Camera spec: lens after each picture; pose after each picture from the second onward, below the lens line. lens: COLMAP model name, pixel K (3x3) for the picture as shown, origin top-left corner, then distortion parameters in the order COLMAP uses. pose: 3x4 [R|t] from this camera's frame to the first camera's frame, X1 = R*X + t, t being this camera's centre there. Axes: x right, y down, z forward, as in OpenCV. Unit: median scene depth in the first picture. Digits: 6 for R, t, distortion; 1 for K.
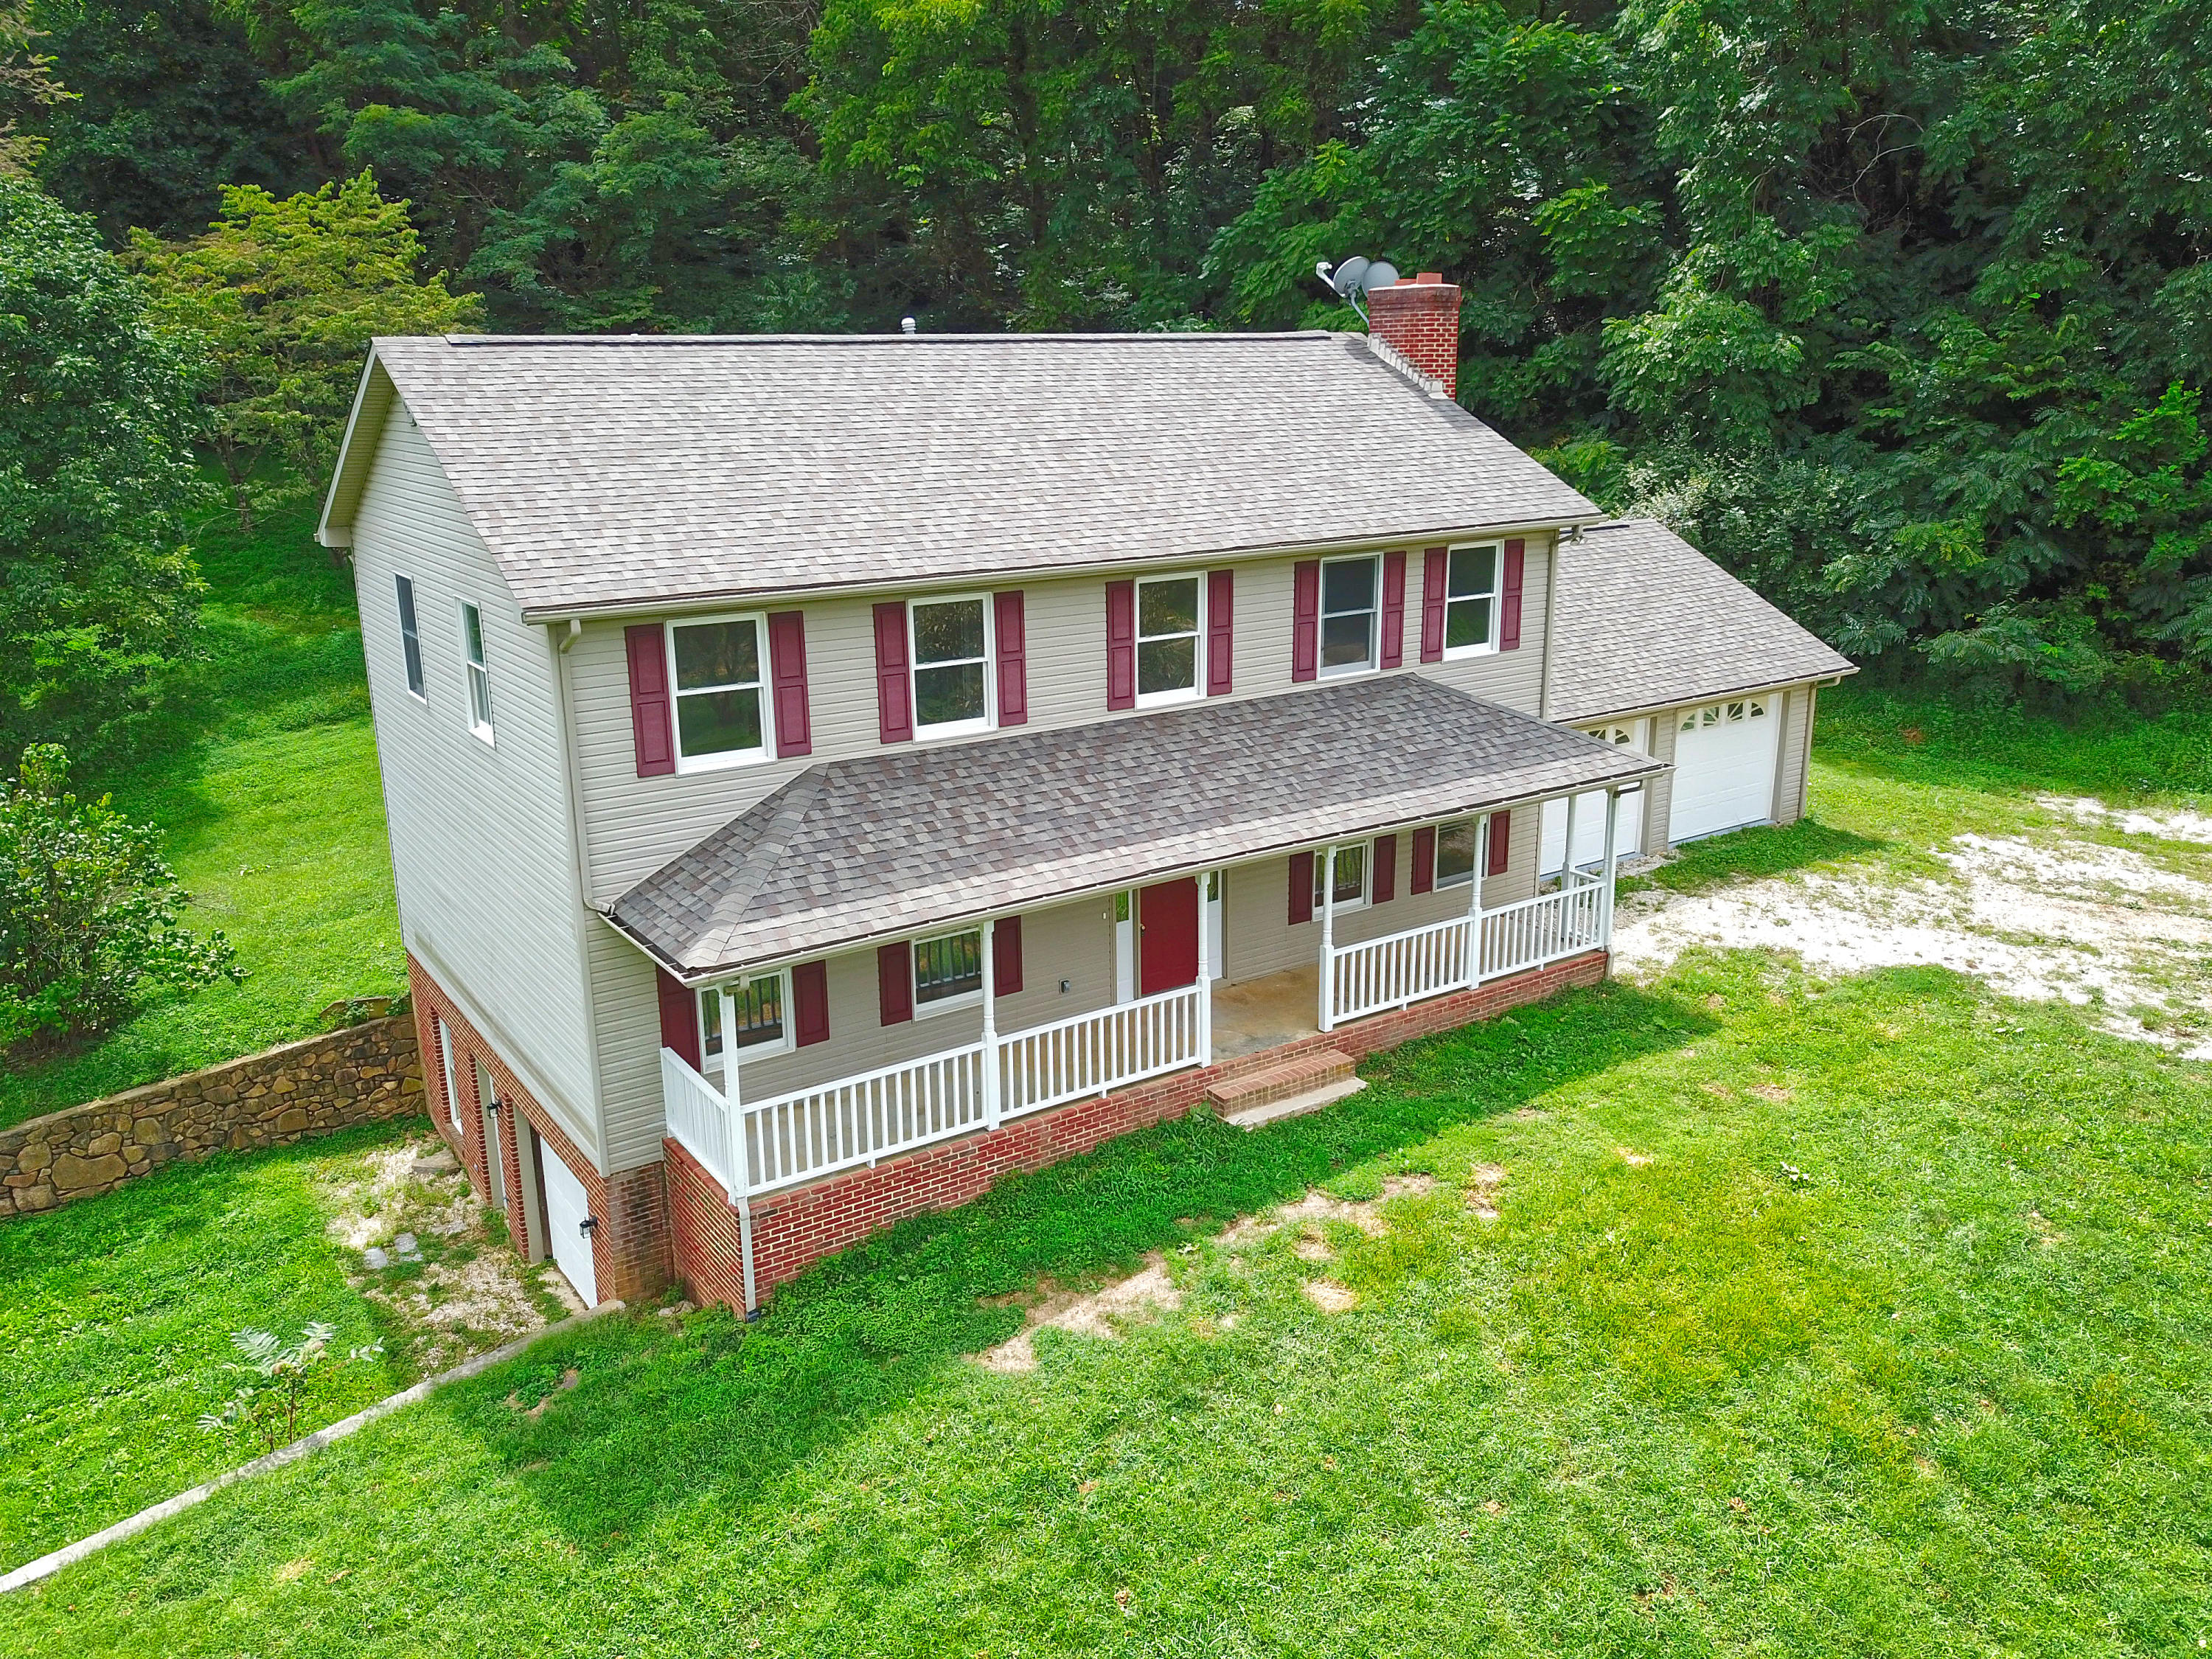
lens RADIAL K [[1692.3, 0, 1106.1], [0, 1692.3, 827.3], [0, 0, 1]] dist [0.009730, -0.010211]
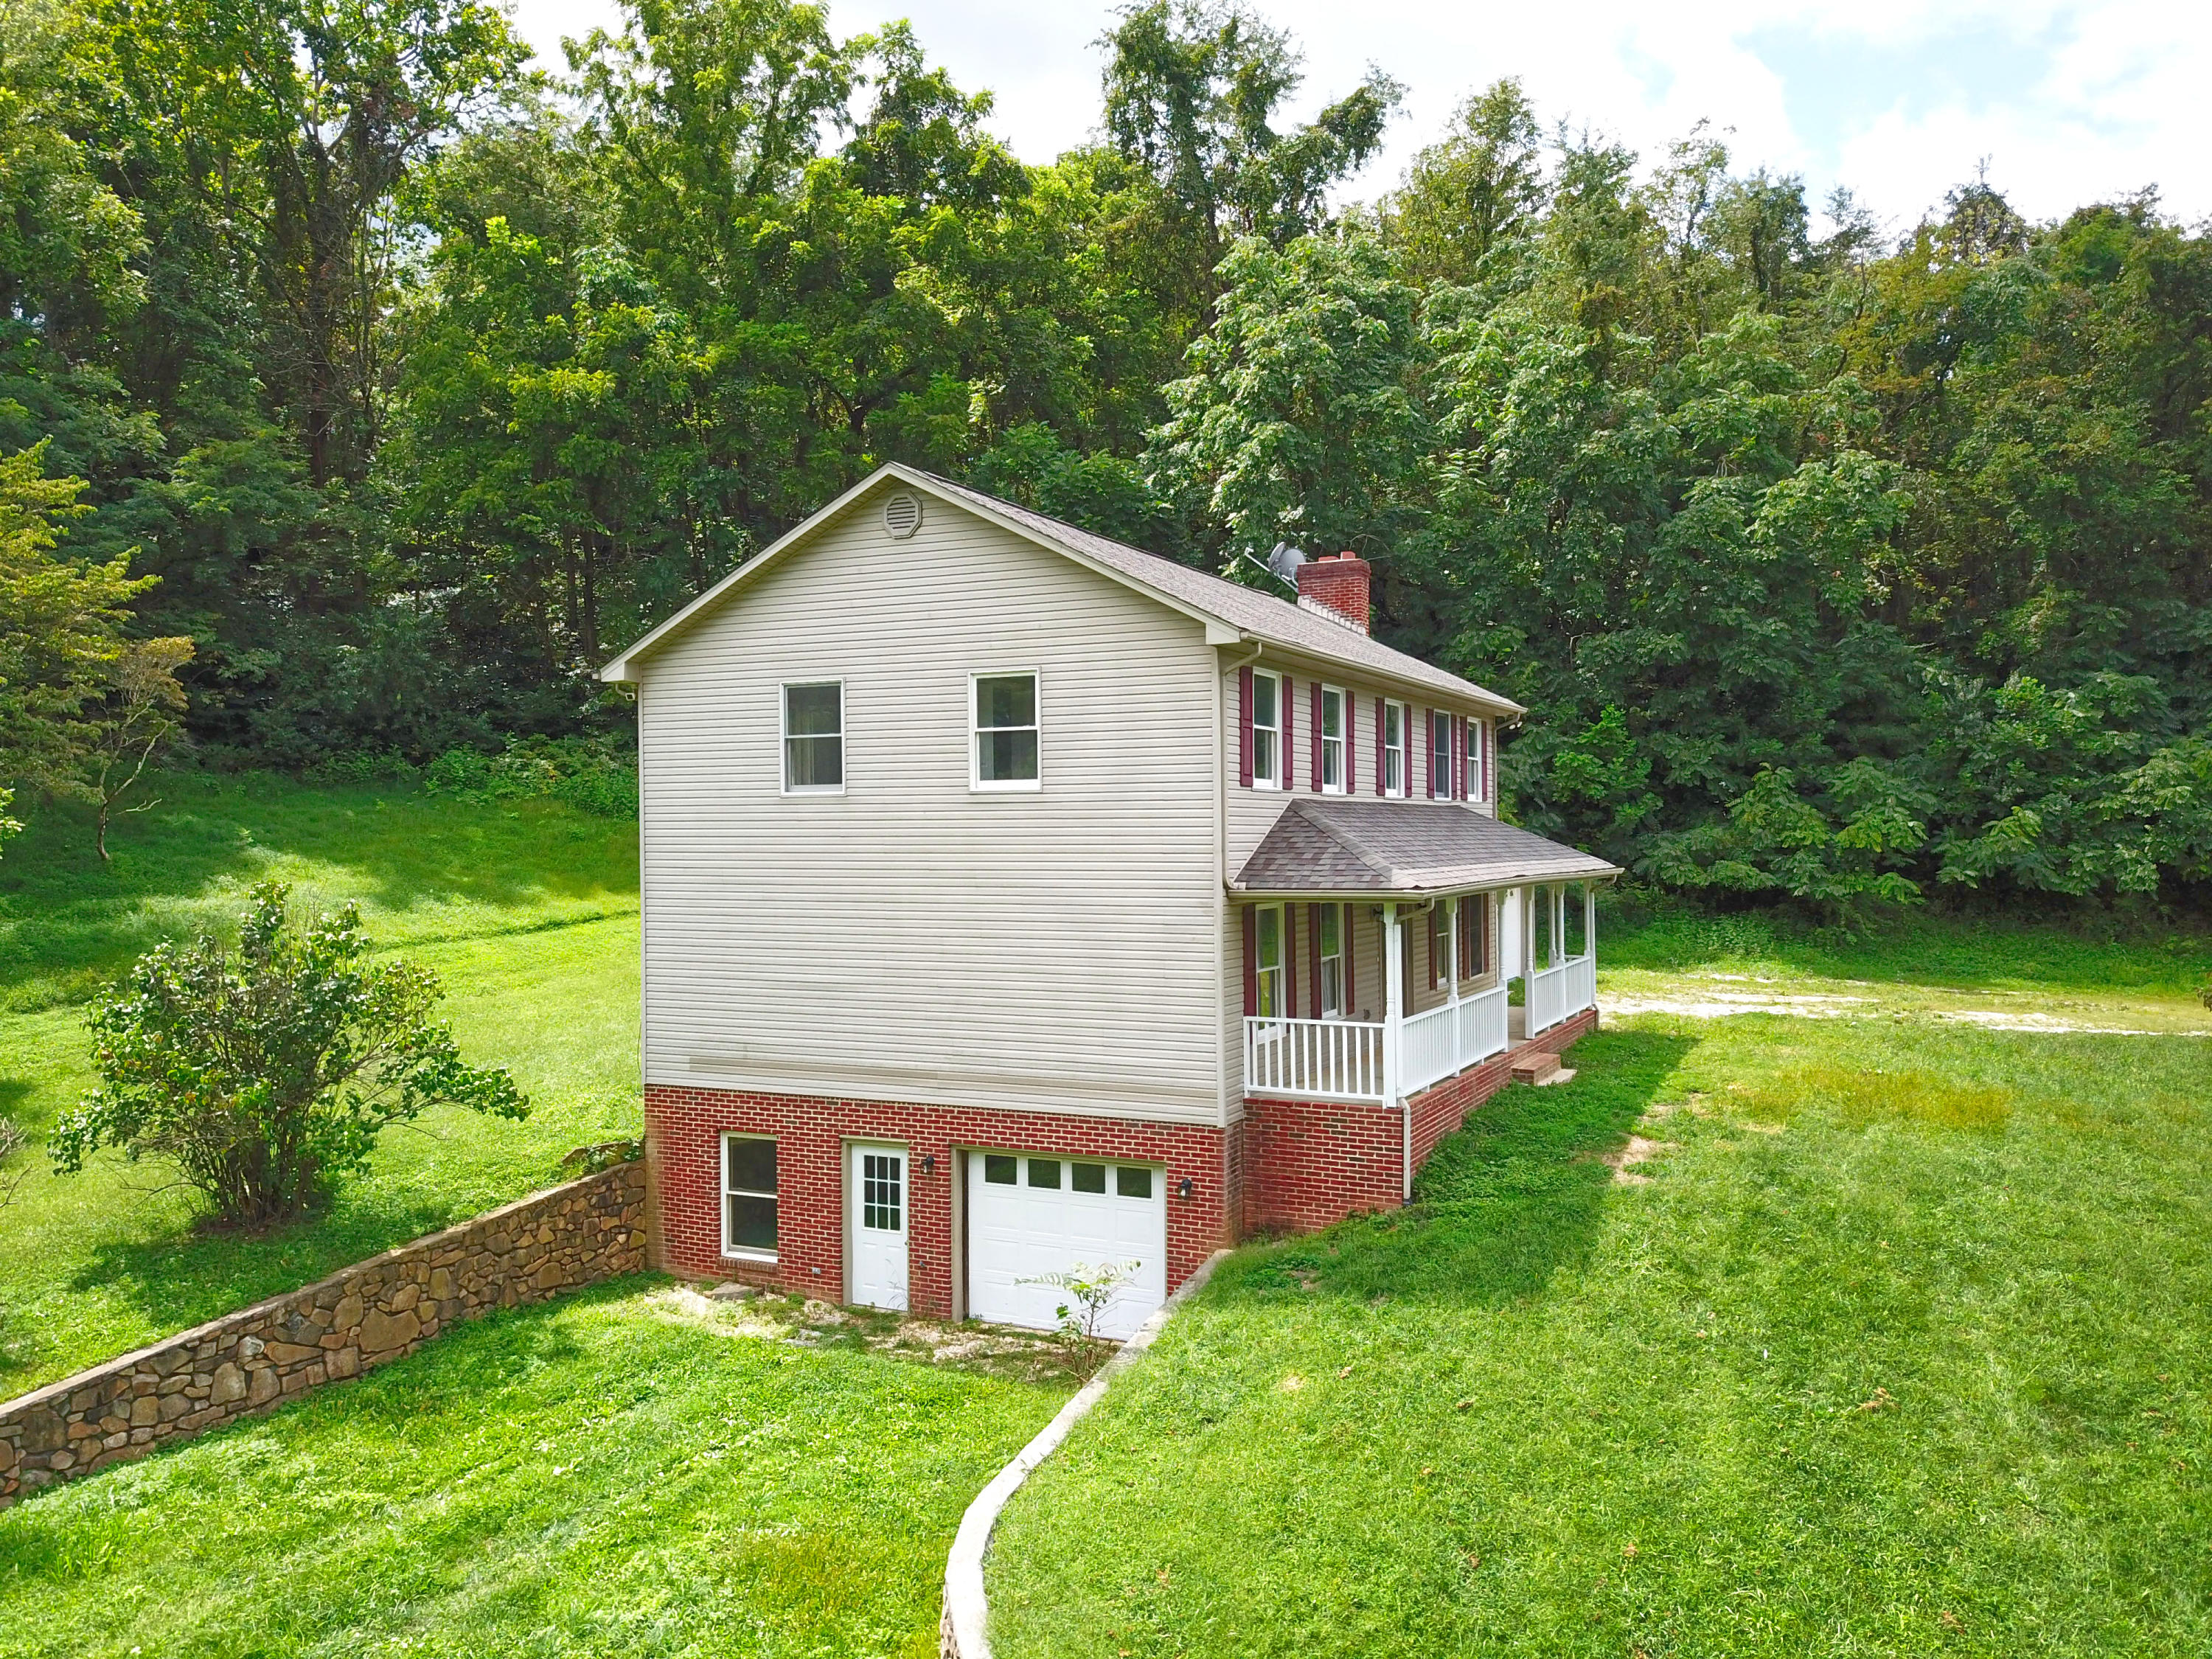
lens RADIAL K [[1692.3, 0, 1106.9], [0, 1692.3, 828.0], [0, 0, 1]] dist [0.009730, -0.010211]
pose [[0.872116, 0.008429, 0.489226, -0.695761], [0.125528, 0.962535, -0.240354, 0.206017], [-0.472923, 0.271028, 0.838384, 0.007768]]
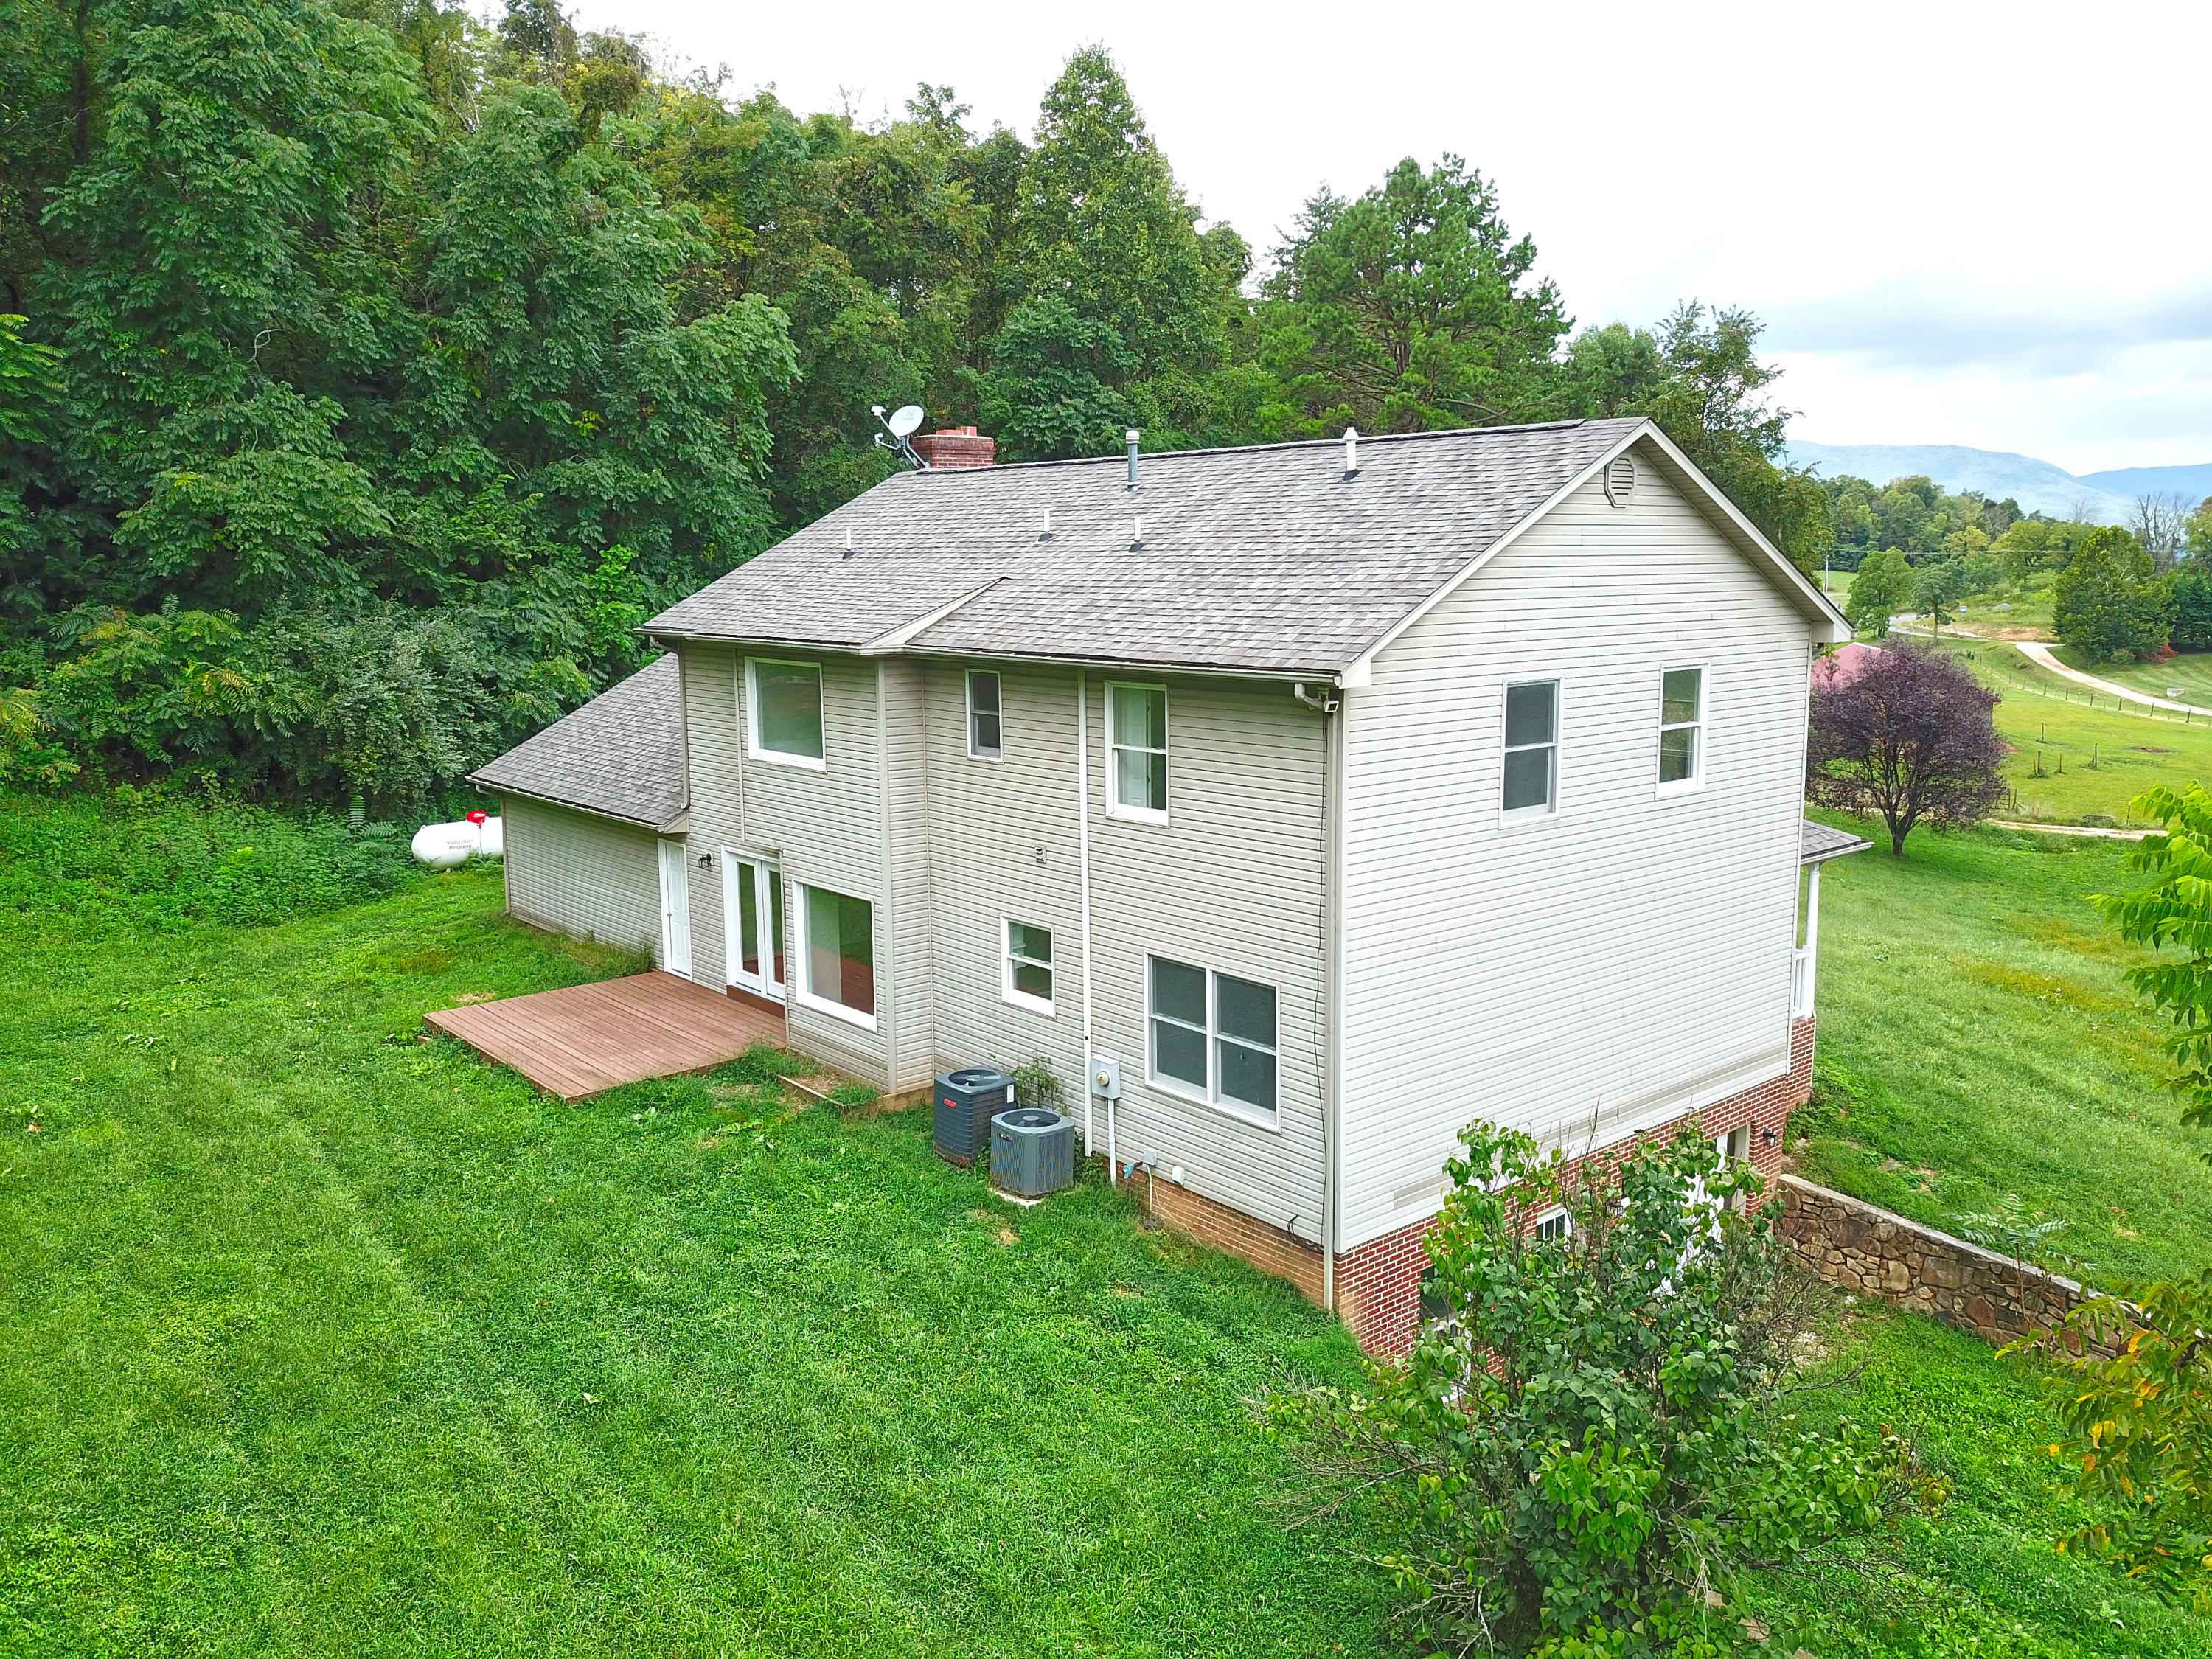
lens RADIAL K [[1692.3, 0, 1097.0], [0, 1692.3, 825.3], [0, 0, 1]] dist [0.009730, -0.010211]
pose [[-0.101476, -0.145011, 0.984213, -1.108105], [0.270387, 0.948058, 0.167562, -0.246445], [-0.957389, 0.283122, -0.056996, 1.126818]]
